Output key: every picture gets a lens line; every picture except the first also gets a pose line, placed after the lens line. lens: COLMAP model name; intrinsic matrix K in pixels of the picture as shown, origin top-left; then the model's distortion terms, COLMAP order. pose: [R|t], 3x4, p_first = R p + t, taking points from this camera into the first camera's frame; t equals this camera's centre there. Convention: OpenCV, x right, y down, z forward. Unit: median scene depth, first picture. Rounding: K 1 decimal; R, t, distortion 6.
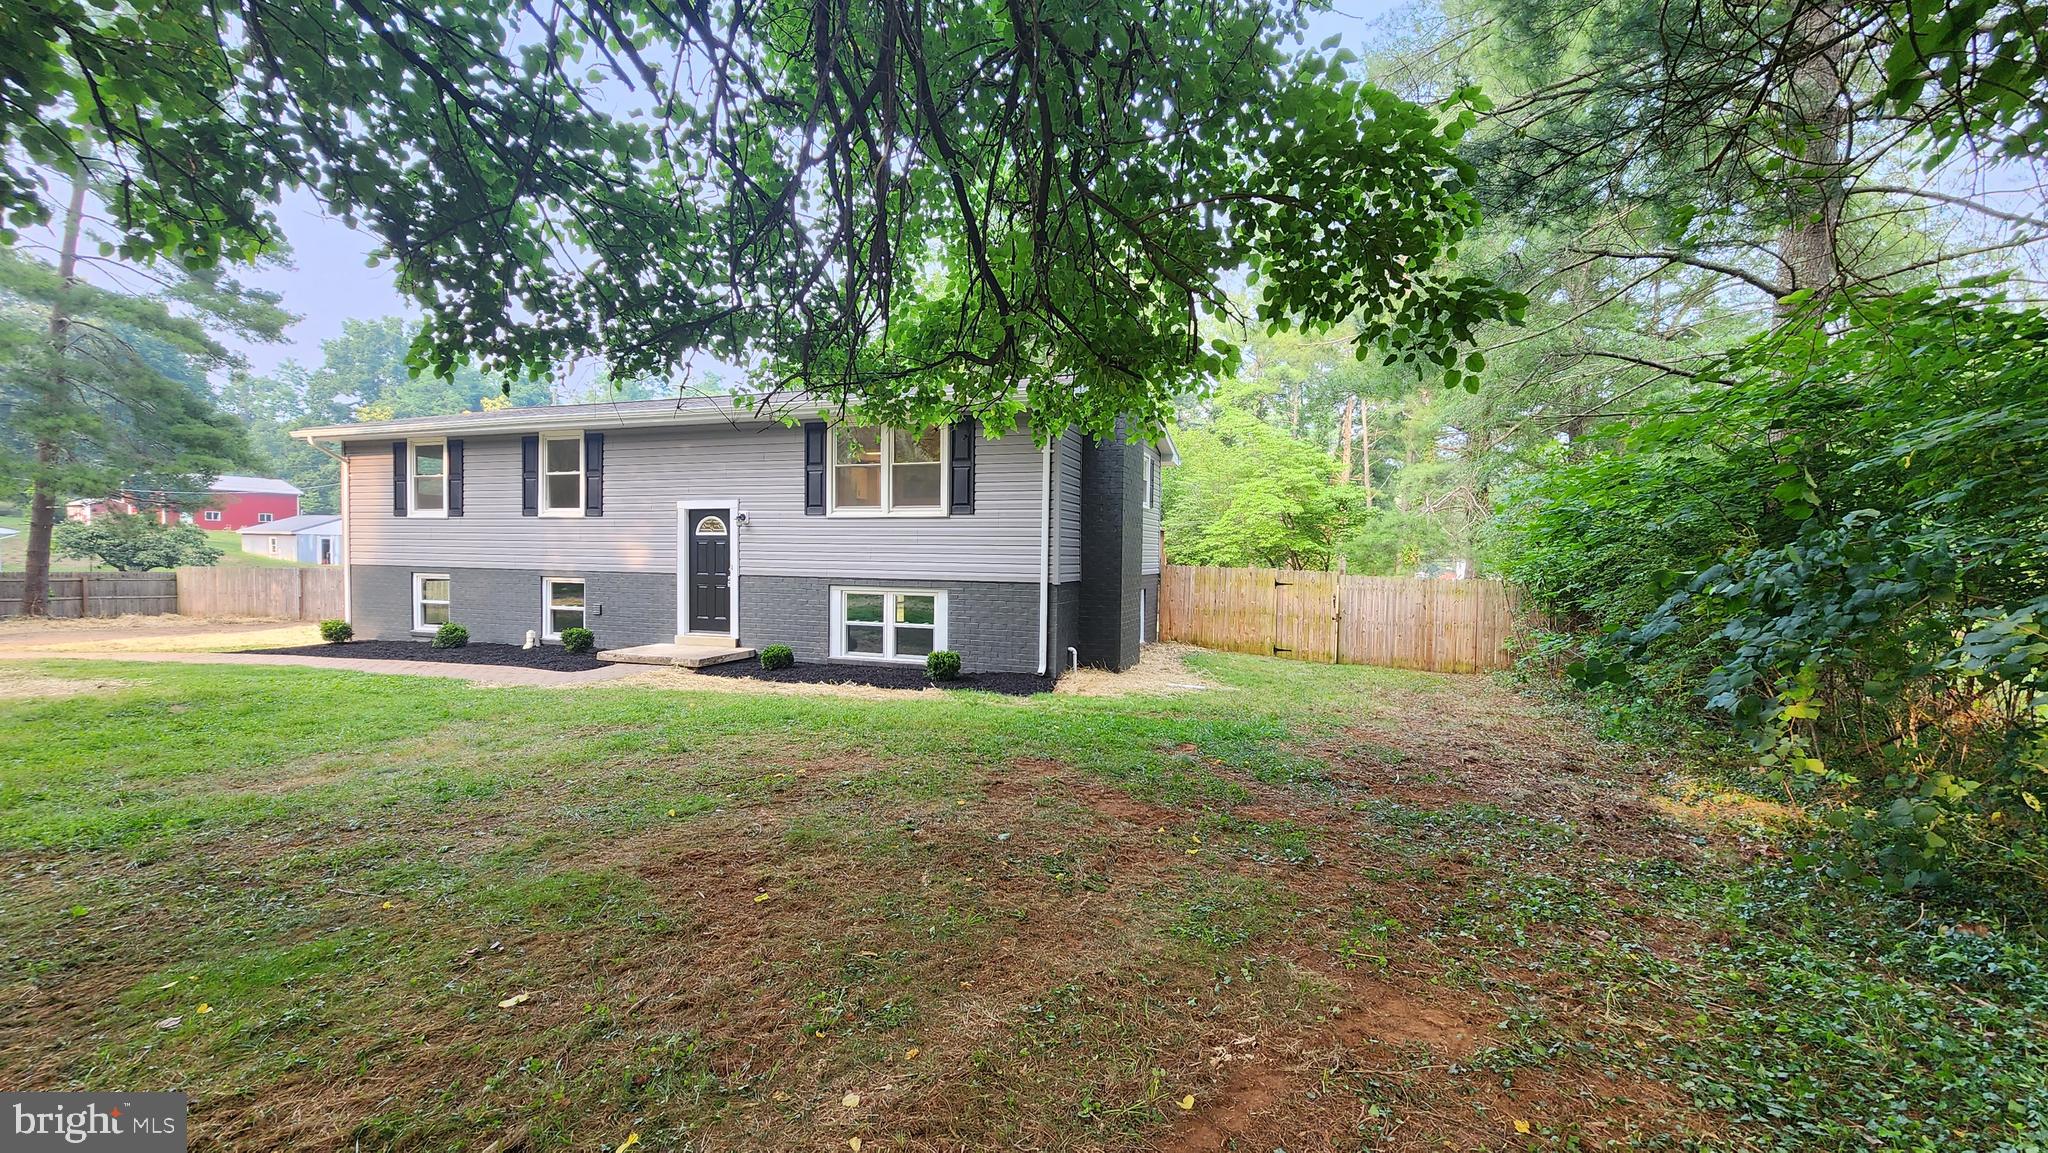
lens RADIAL K [[839.5, 0, 1013.6], [0, 839.5, 580.5], [0, 0, 1]] dist [-0.000098, -0.000043]
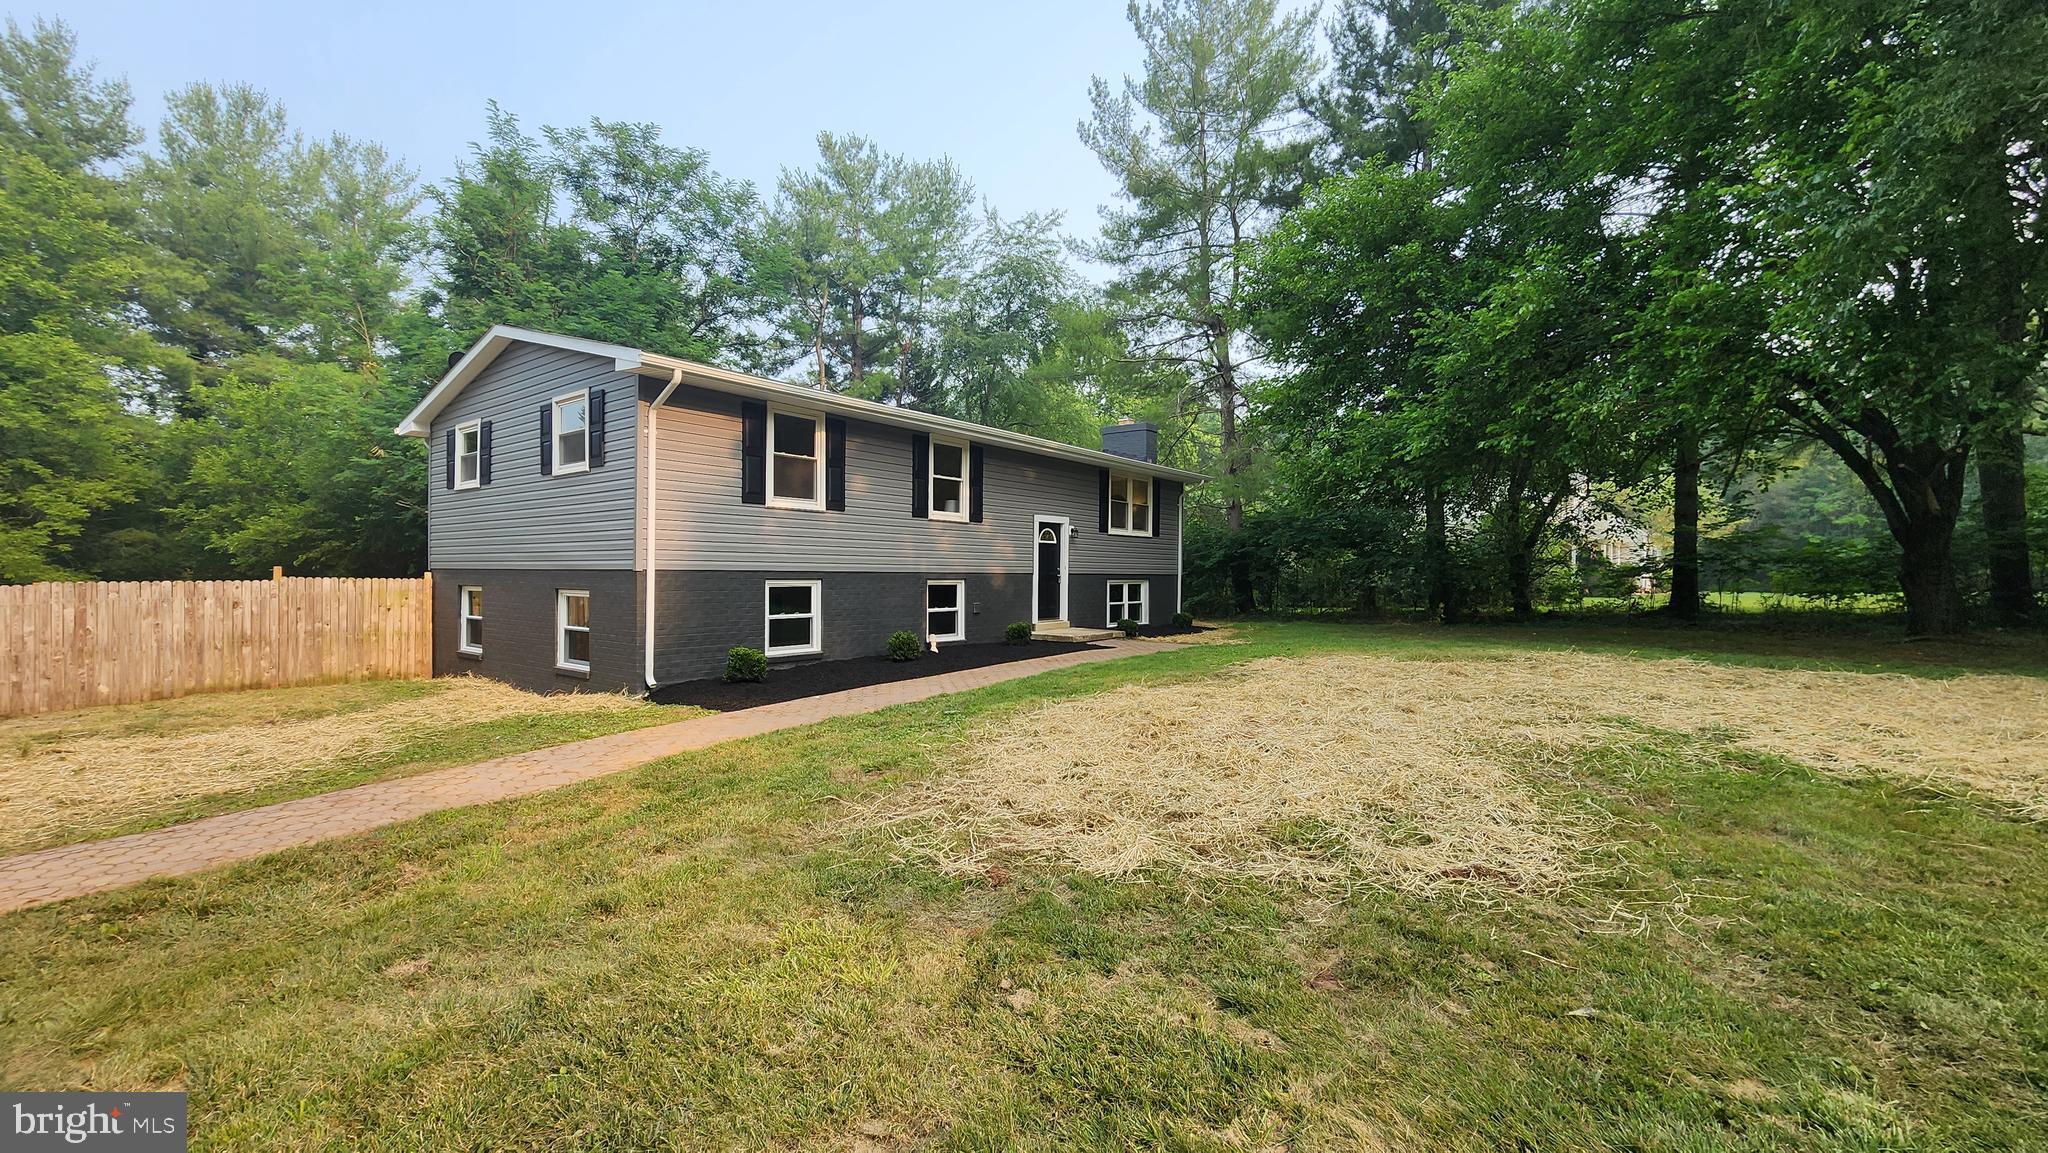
lens RADIAL K [[836.6, 0, 1011.9], [0, 836.6, 577.9], [0, 0, 1]] dist [-0.000374, -0.000289]
pose [[0.312184, -0.013366, 0.949928, -1.498636], [0.030625, 0.999523, 0.003999, -0.007281], [-0.949528, 0.027843, 0.312444, 0.611730]]
